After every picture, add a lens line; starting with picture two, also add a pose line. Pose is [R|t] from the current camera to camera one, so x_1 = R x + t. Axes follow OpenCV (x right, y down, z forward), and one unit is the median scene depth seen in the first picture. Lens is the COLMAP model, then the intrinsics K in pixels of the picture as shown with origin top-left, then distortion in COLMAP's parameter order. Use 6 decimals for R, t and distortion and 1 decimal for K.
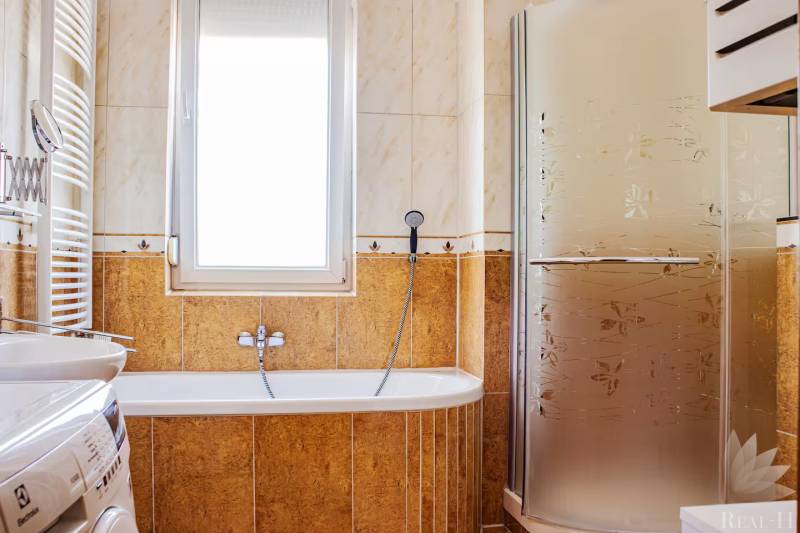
lens RADIAL K [[670.0, 0, 400.0], [0, 670.0, 266.5], [0, 0, 1]] dist [-0.107675, 0.005092]
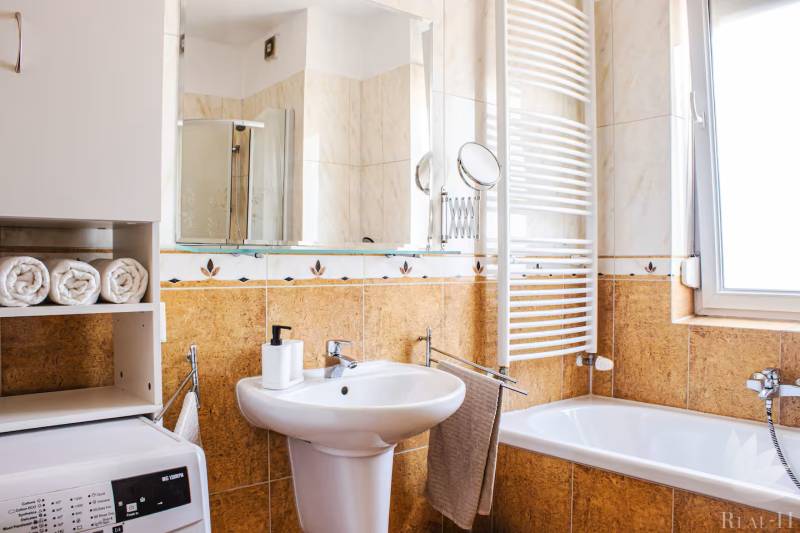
lens RADIAL K [[643.8, 0, 400.0], [0, 643.8, 266.5], [0, 0, 1]] dist [-0.083559, 0.003449]
pose [[0.535538, -0.006215, -0.844488, 0.181245], [0.007673, 0.999967, -0.002493, -0.034794], [0.844476, -0.005144, 0.535568, 0.220877]]
